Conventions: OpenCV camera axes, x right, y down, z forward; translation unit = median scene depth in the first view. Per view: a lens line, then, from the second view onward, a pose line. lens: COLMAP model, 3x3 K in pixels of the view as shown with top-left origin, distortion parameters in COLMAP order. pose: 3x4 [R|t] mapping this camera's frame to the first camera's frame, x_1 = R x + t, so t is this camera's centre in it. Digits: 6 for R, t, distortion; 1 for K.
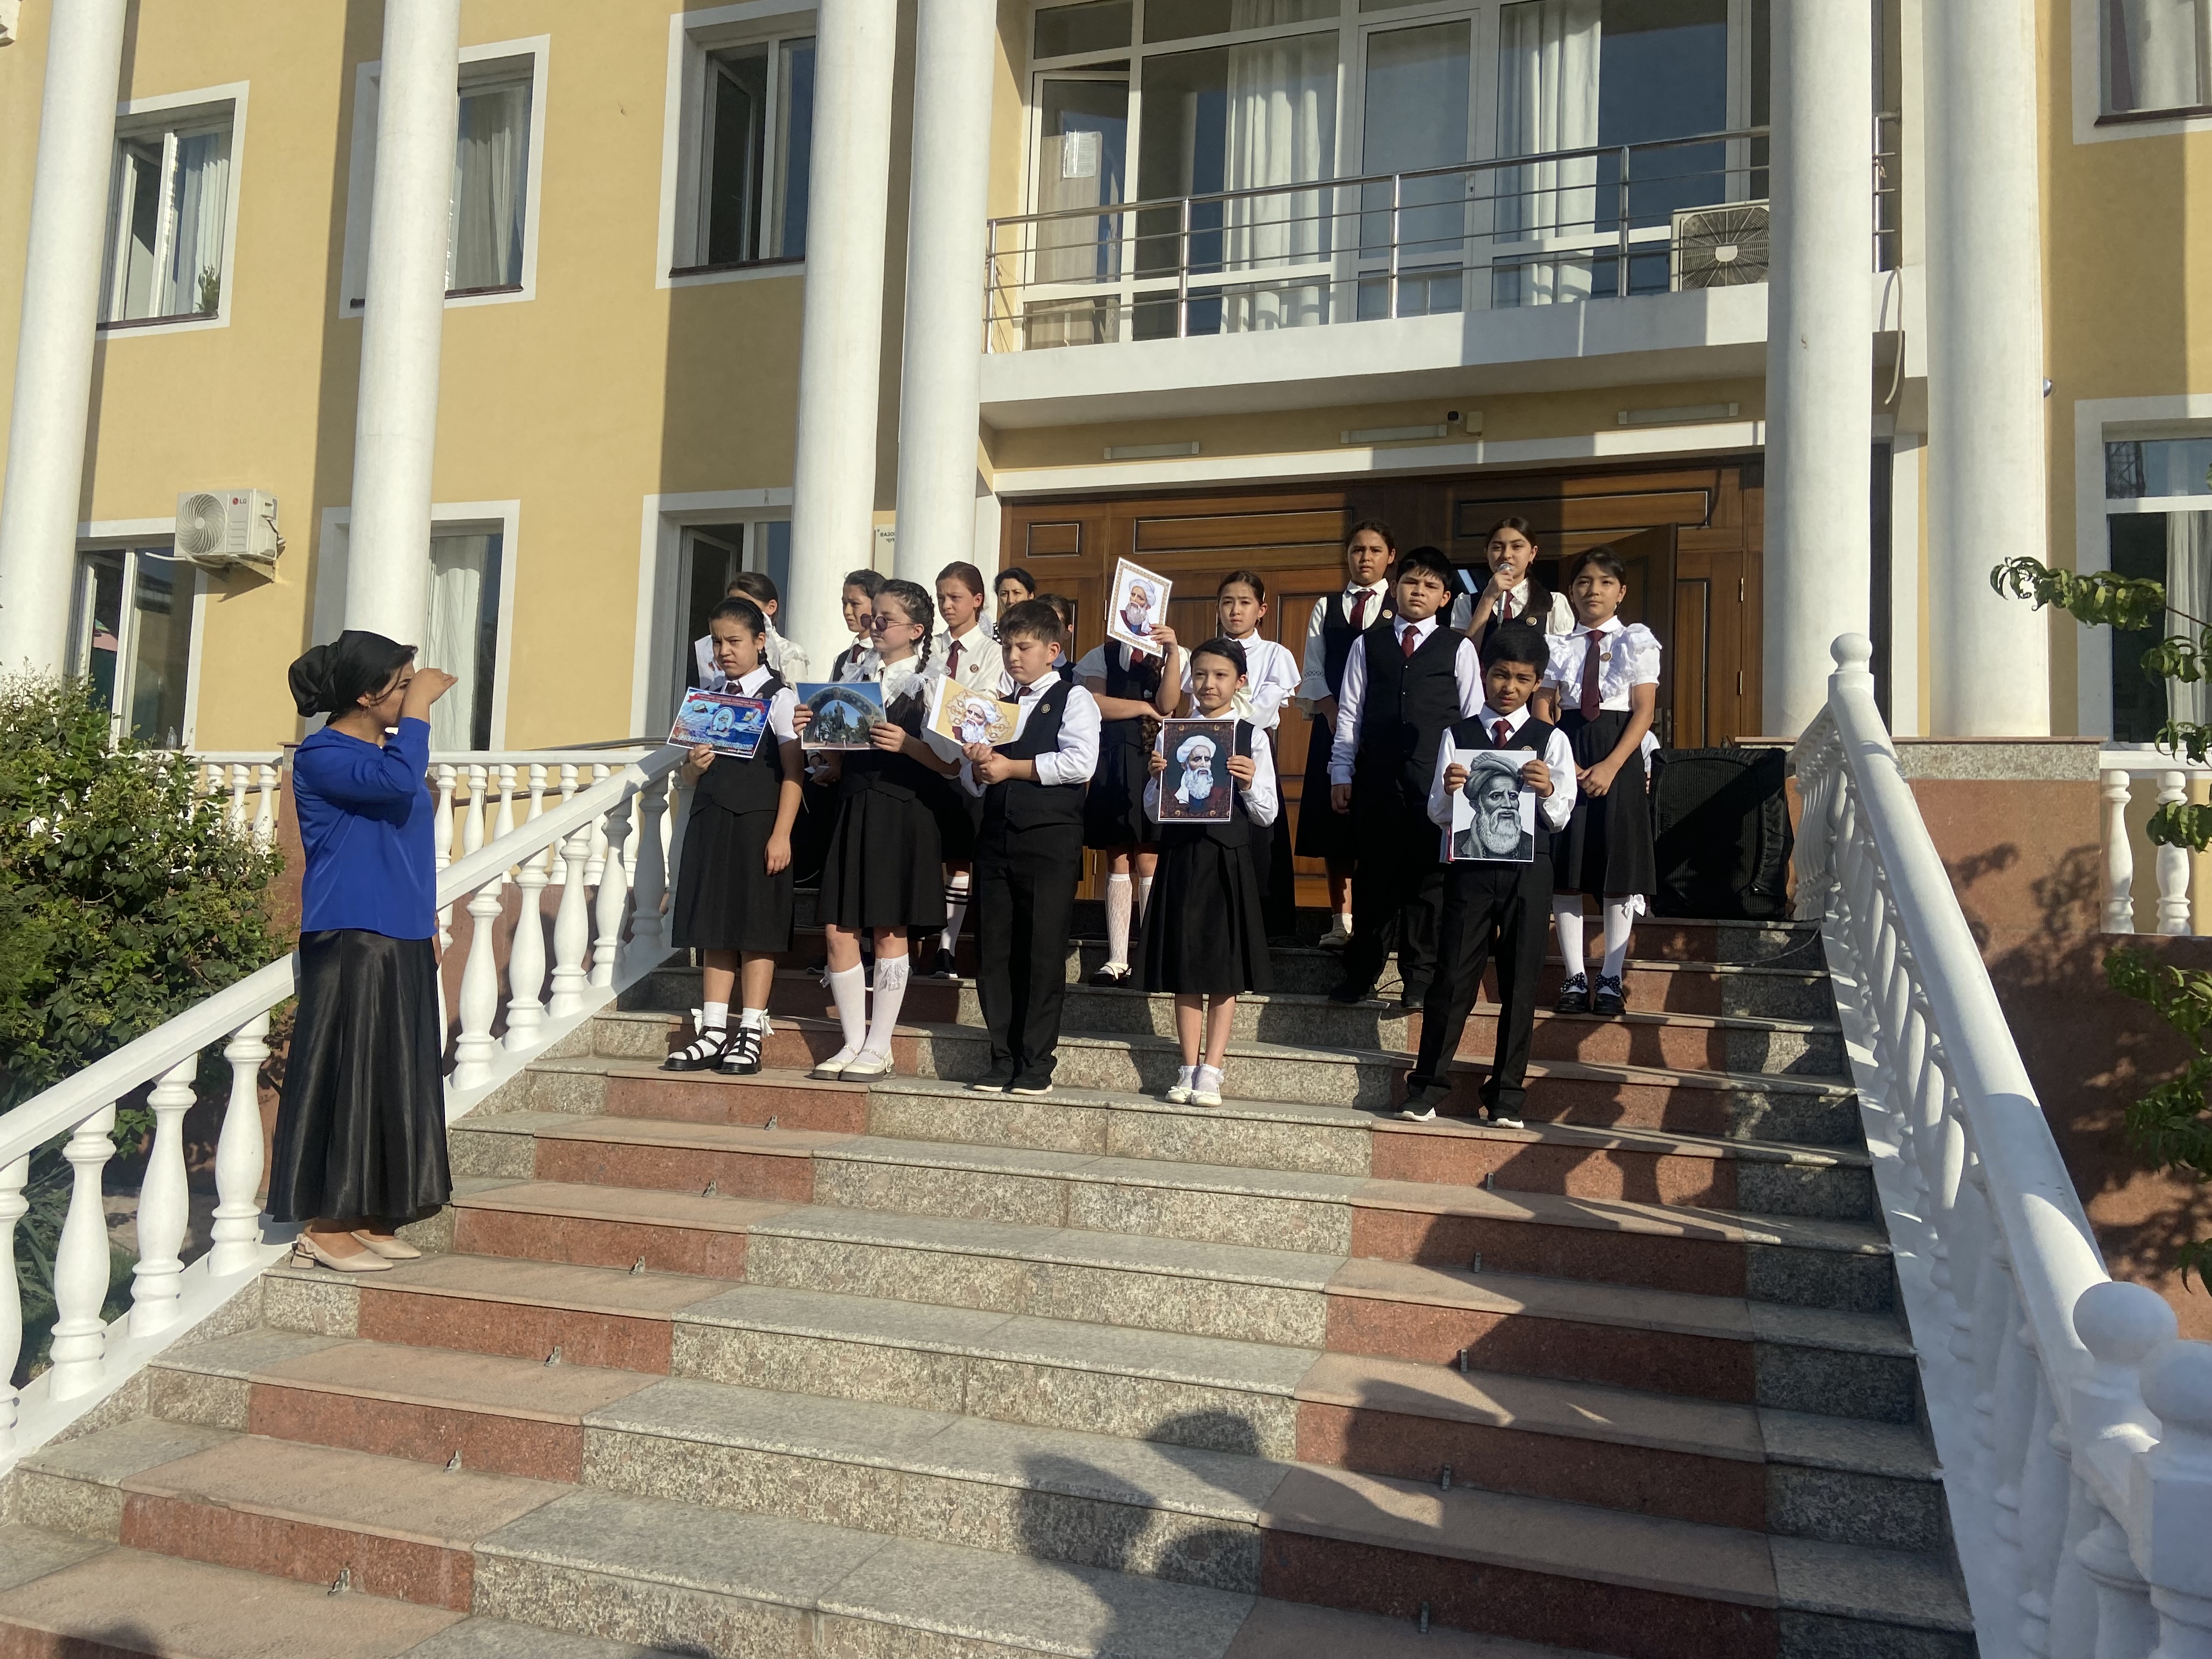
lens RADIAL K [[1656.9, 0, 1078.0], [0, 1656.9, 804.8], [0, 0, 1]] dist [0.118119, -0.144635]
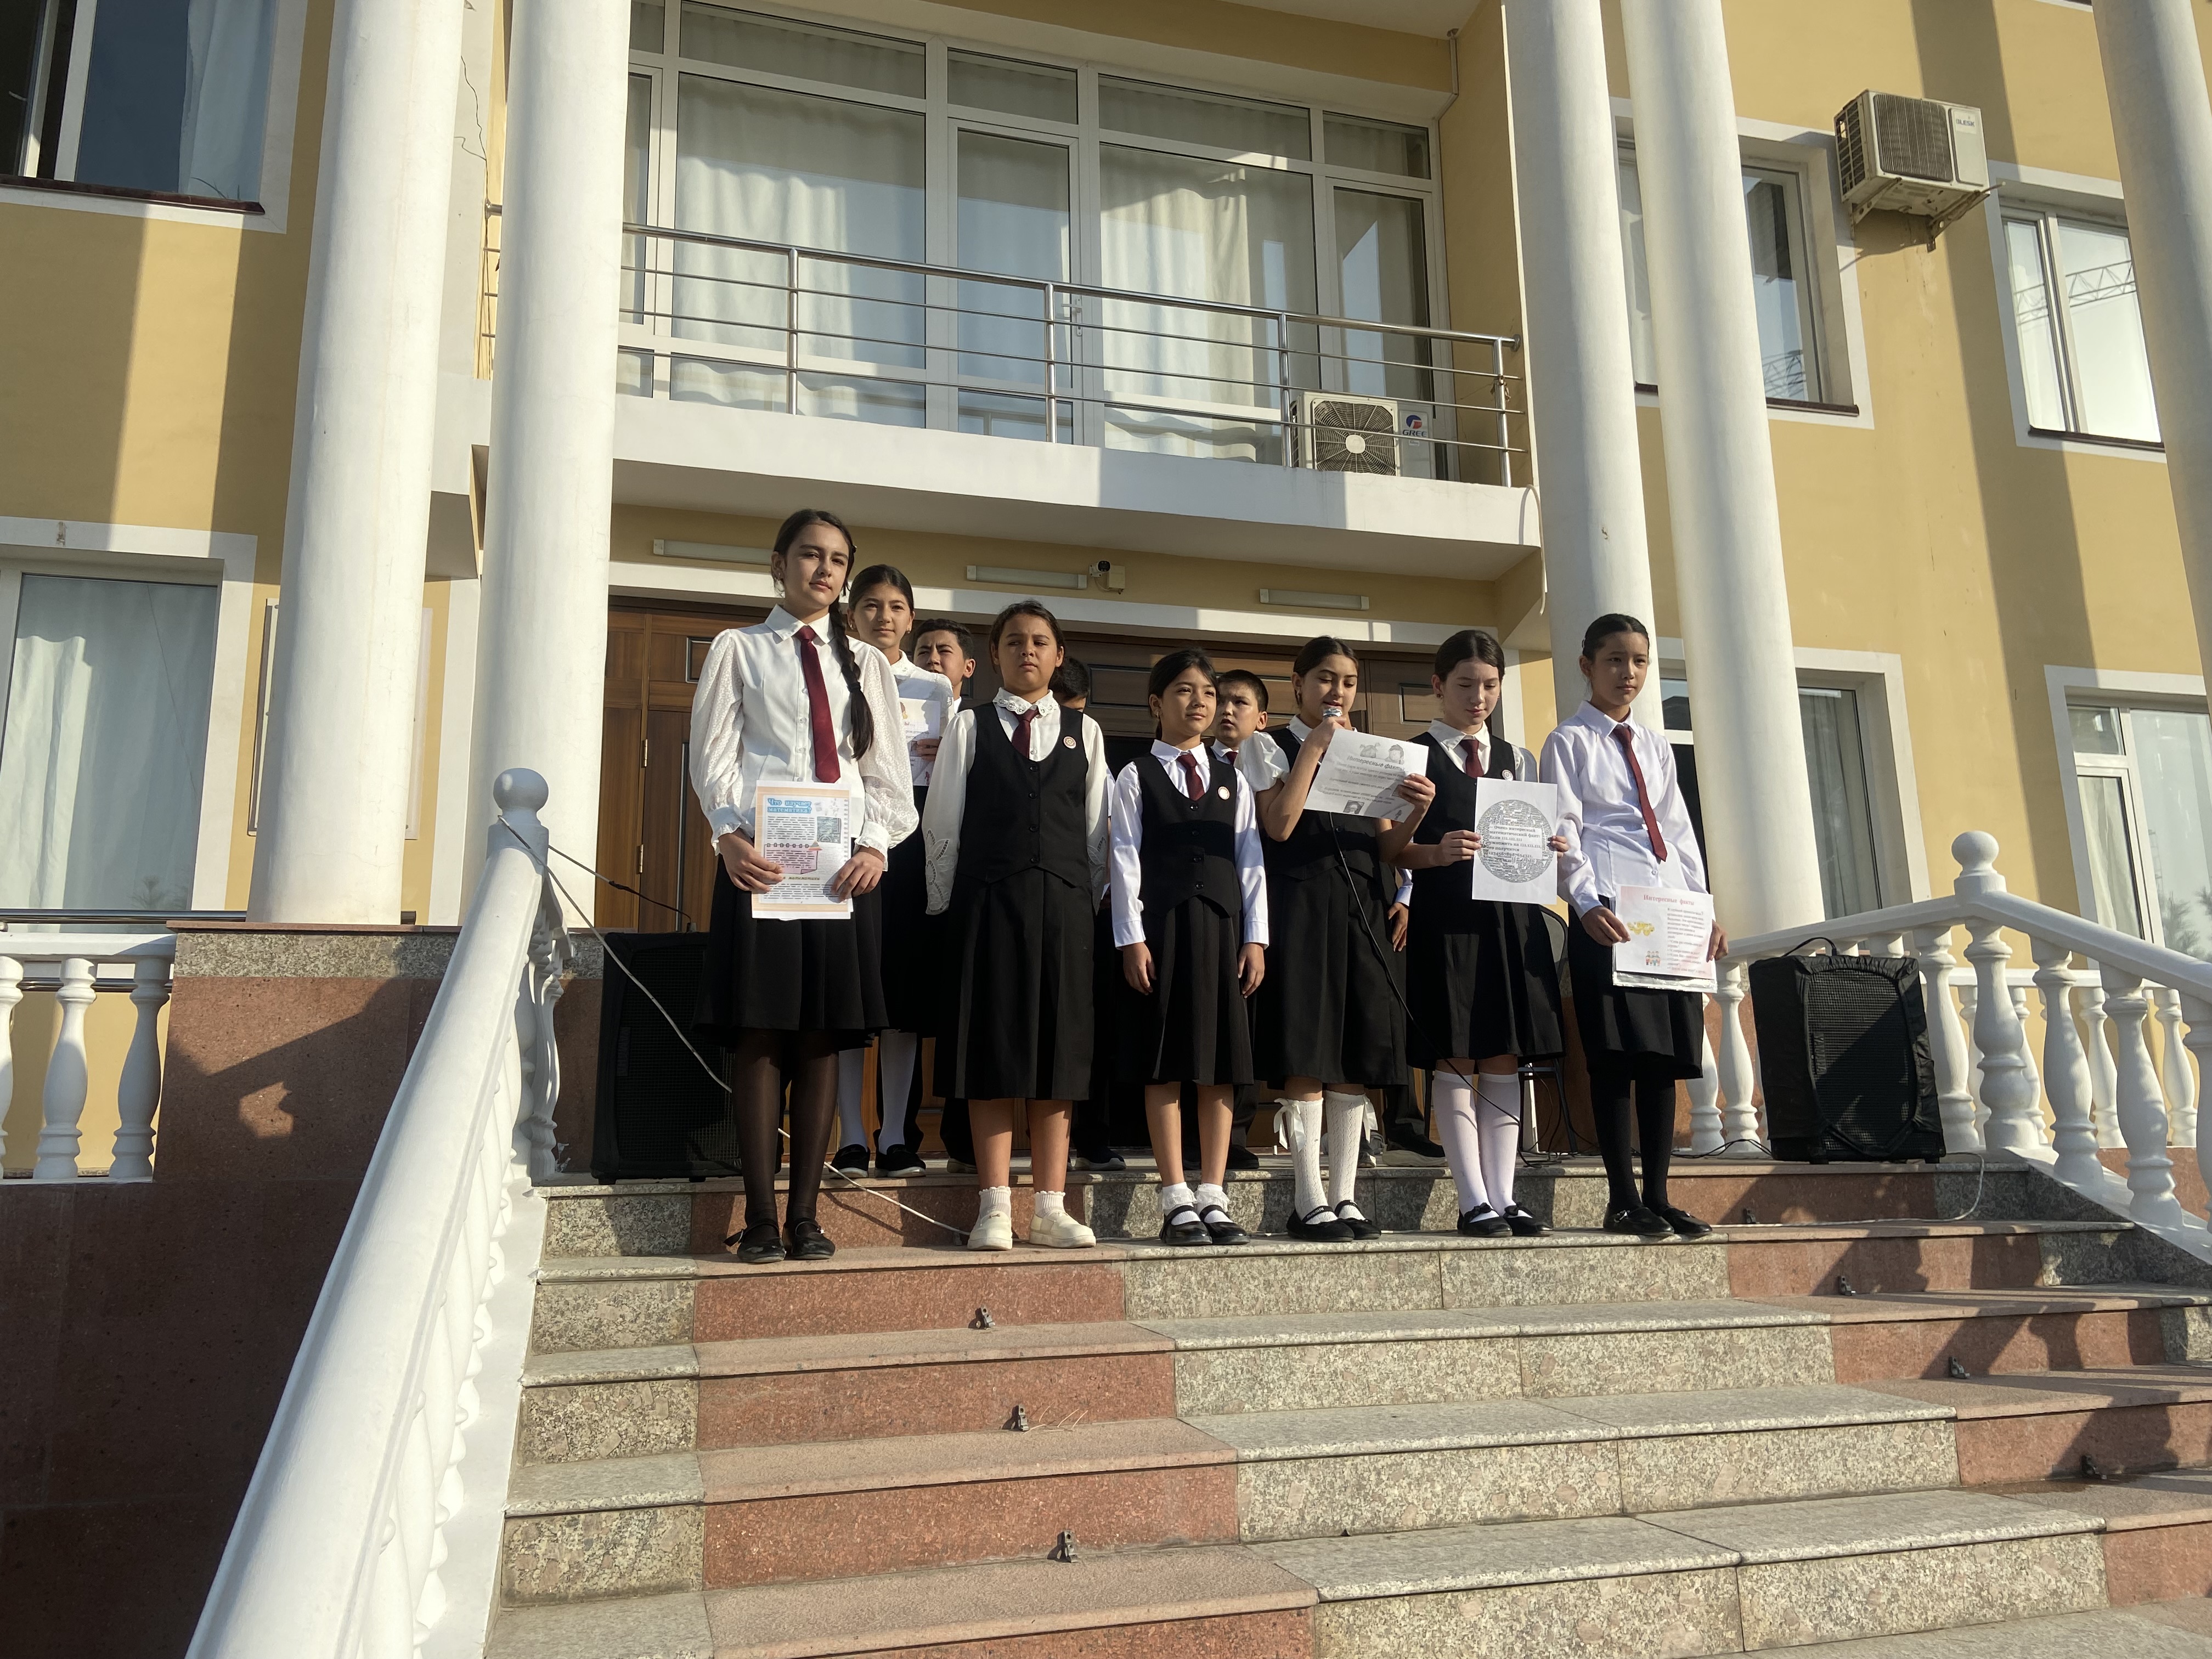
lens RADIAL K [[1656.9, 0, 1110.1], [0, 1656.9, 800.2], [0, 0, 1]] dist [0.118119, -0.144635]
pose [[0.820696, 0.067850, 0.567323, -0.446179], [0.002953, 0.992407, -0.122962, -0.008607], [-0.571358, 0.102590, 0.814264, 0.534546]]
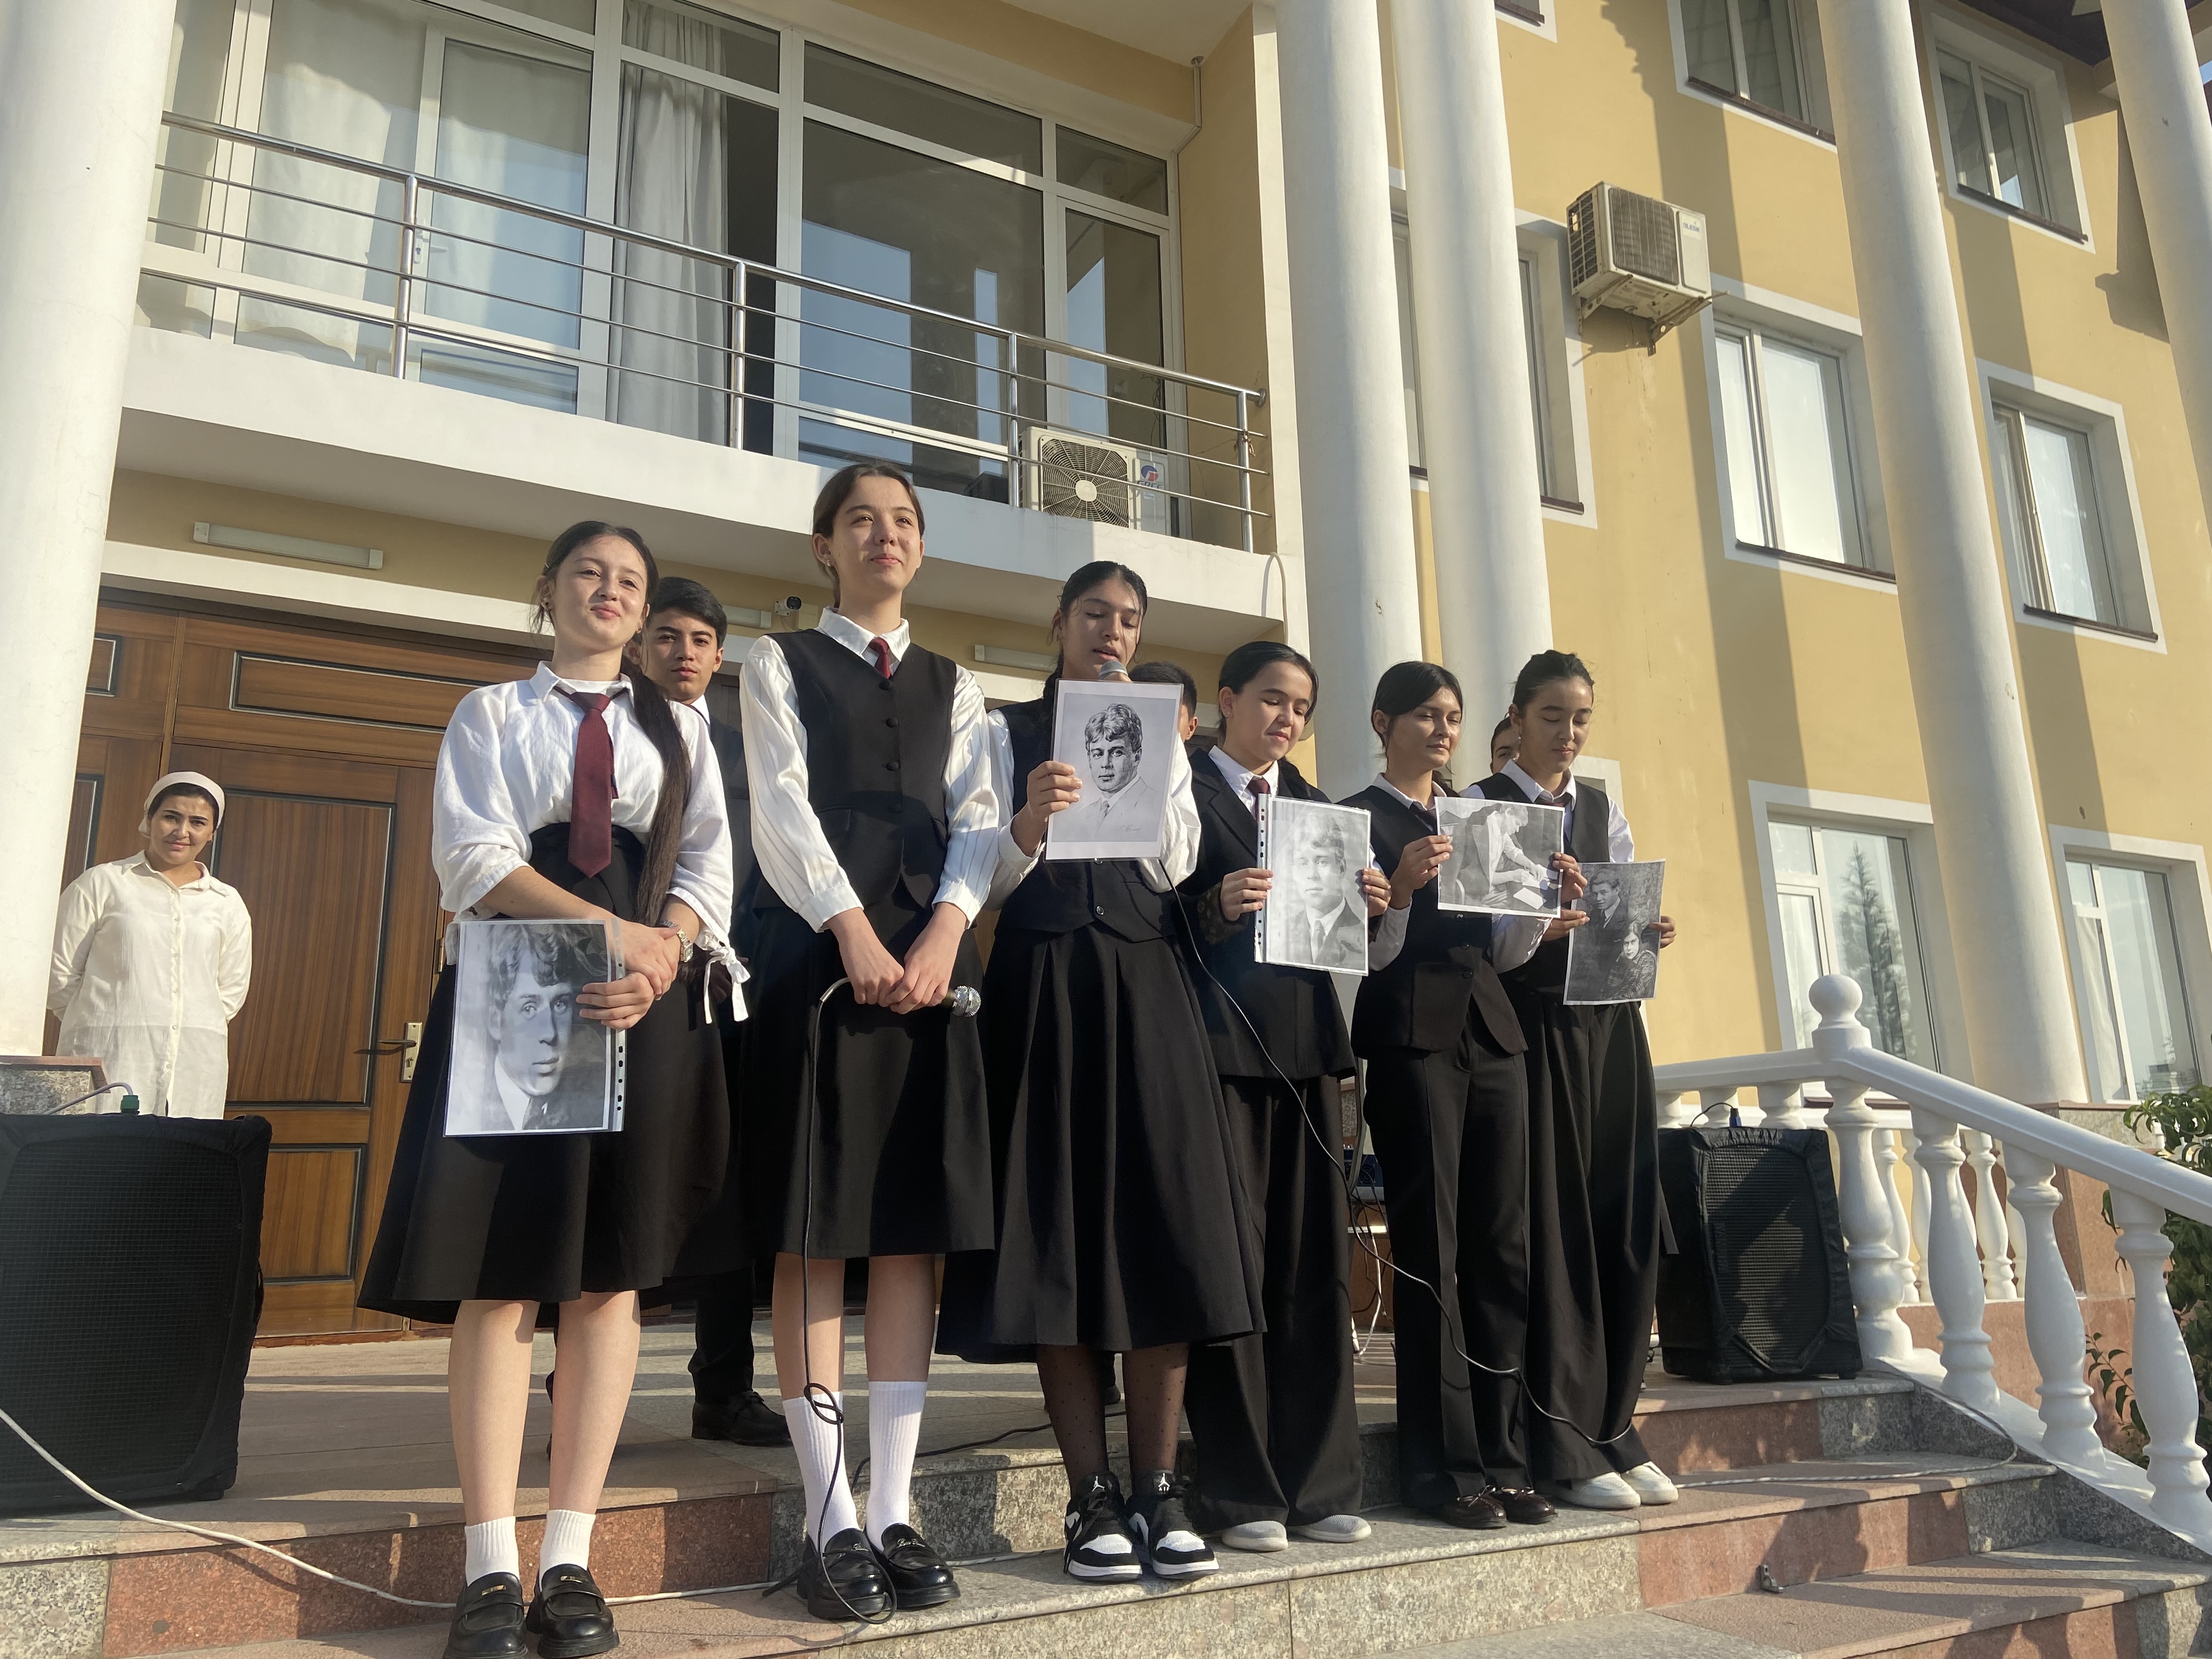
lens RADIAL K [[1656.9, 0, 1113.3], [0, 1656.9, 813.2], [0, 0, 1]] dist [0.118119, -0.144635]
pose [[0.678322, 0.123715, 0.724275, -0.342458], [-0.011702, 0.987417, -0.157702, -0.050336], [-0.734671, 0.098497, 0.671235, 0.730585]]
